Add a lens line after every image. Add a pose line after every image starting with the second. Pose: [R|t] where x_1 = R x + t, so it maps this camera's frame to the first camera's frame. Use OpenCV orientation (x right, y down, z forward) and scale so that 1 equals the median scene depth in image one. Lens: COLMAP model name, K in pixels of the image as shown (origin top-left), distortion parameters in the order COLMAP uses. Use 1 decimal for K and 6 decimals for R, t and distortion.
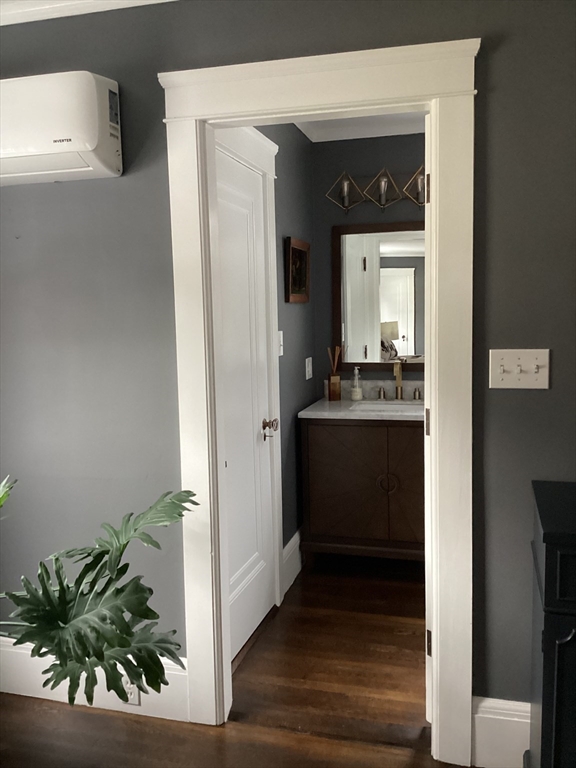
lens RADIAL K [[704.2, 0, 290.4], [0, 704.2, 381.4], [0, 0, 1]] dist [0.006715, 0.000000]
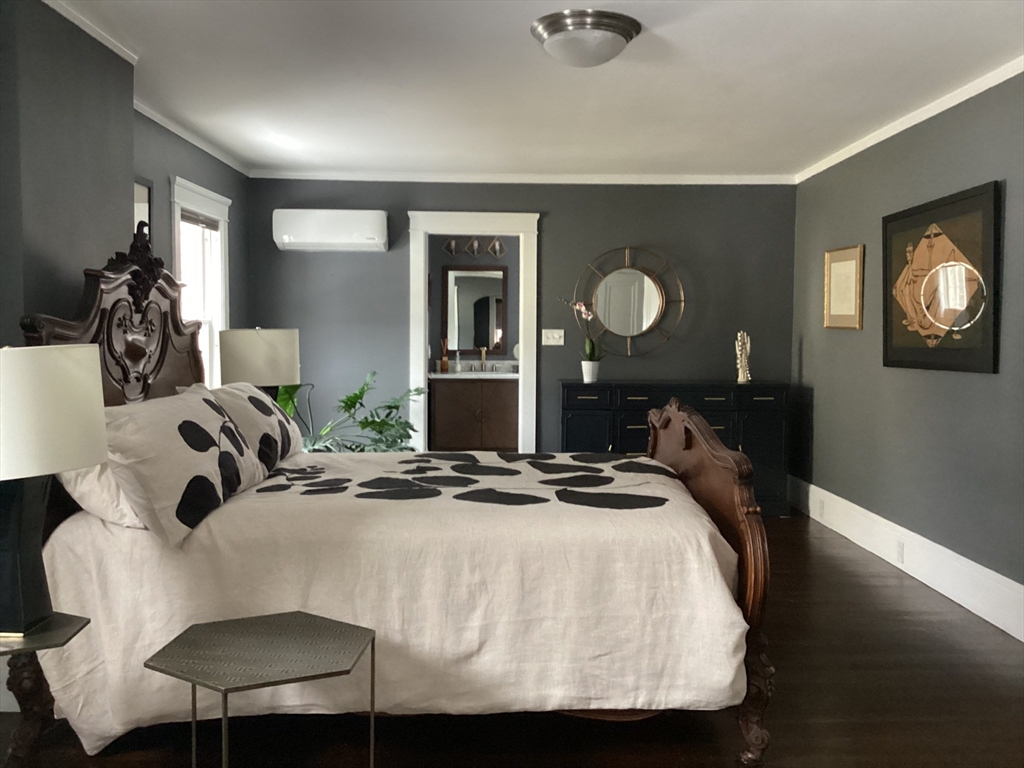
lens RADIAL K [[938.9, 0, 511.1], [0, 938.9, 382.7], [0, 0, 1]] dist [0.006715, 0.000000]
pose [[0.962646, 0.011774, 0.270508, -0.385193], [0.001436, 0.998818, -0.048585, 0.160662], [-0.270760, 0.047159, 0.961491, -1.155535]]
